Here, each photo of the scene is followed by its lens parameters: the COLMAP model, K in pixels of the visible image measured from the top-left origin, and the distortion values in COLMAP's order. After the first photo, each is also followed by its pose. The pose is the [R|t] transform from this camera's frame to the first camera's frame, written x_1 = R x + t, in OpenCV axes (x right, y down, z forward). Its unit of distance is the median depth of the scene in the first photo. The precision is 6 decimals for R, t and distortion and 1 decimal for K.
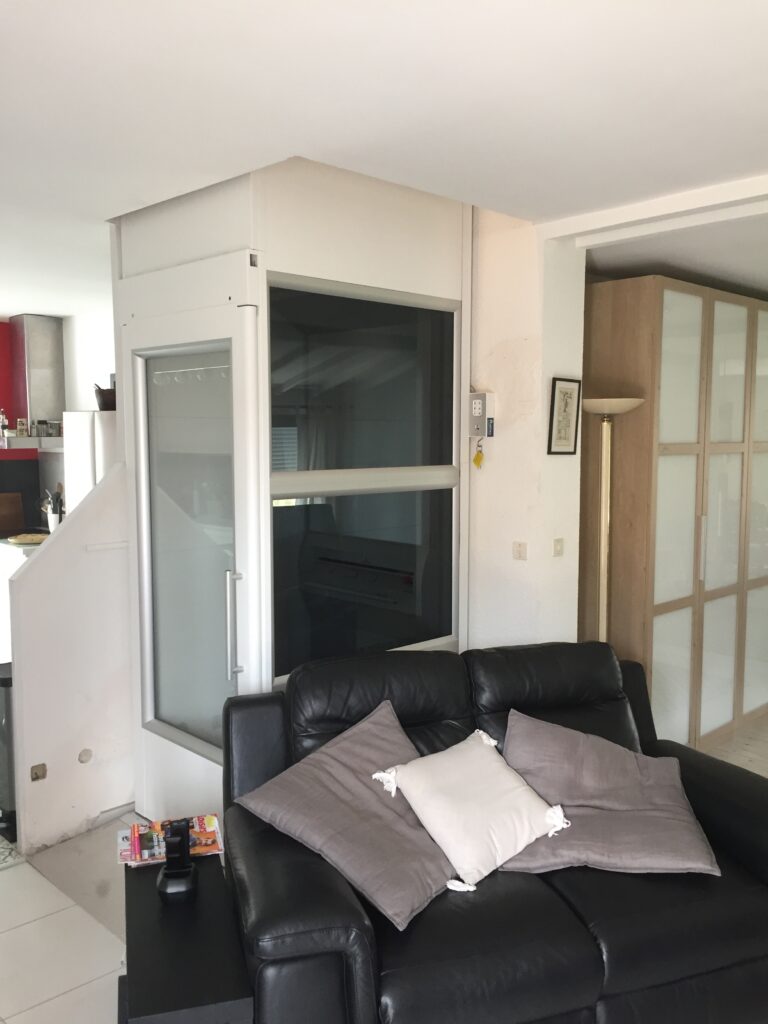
lens RADIAL K [[874.2, 0, 384.0], [0, 874.2, 512.0], [0, 0, 1]] dist [0.003844, 0.002194]
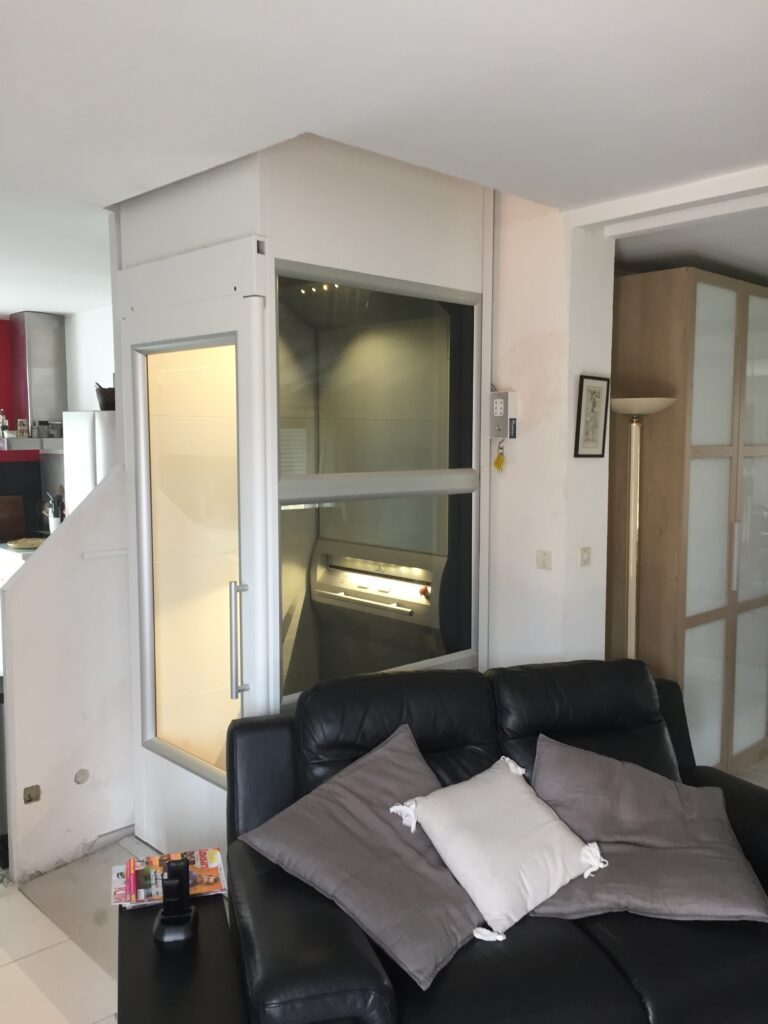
lens RADIAL K [[883.0, 0, 397.2], [0, 883.0, 515.8], [0, 0, 1]] dist [-0.003010, -0.002632]
pose [[0.999990, 0.001465, 0.004331, -0.009005], [-0.001471, 0.999998, 0.001391, -0.005199], [-0.004329, -0.001397, 0.999990, 0.069602]]
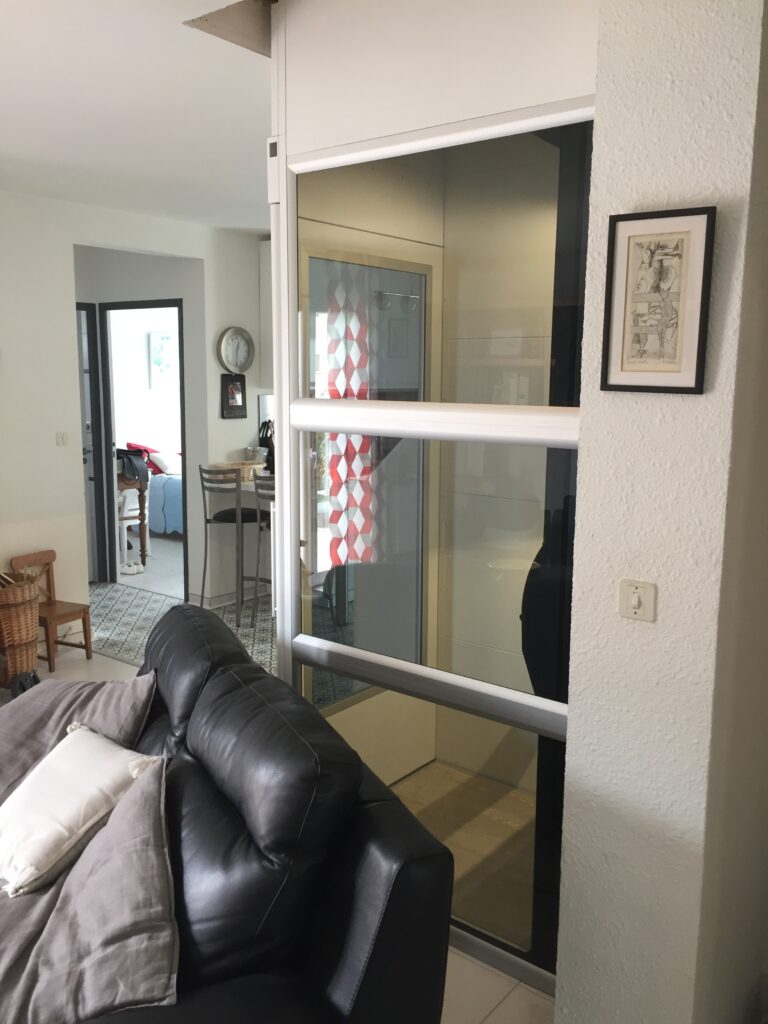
lens RADIAL K [[874.2, 0, 384.0], [0, 874.2, 512.0], [0, 0, 1]] dist [0.003844, 0.002194]
pose [[0.133294, 0.156557, -0.978633, 0.814408], [-0.097961, 0.984690, 0.144183, -0.074672], [0.986223, 0.076649, 0.146590, 1.064281]]
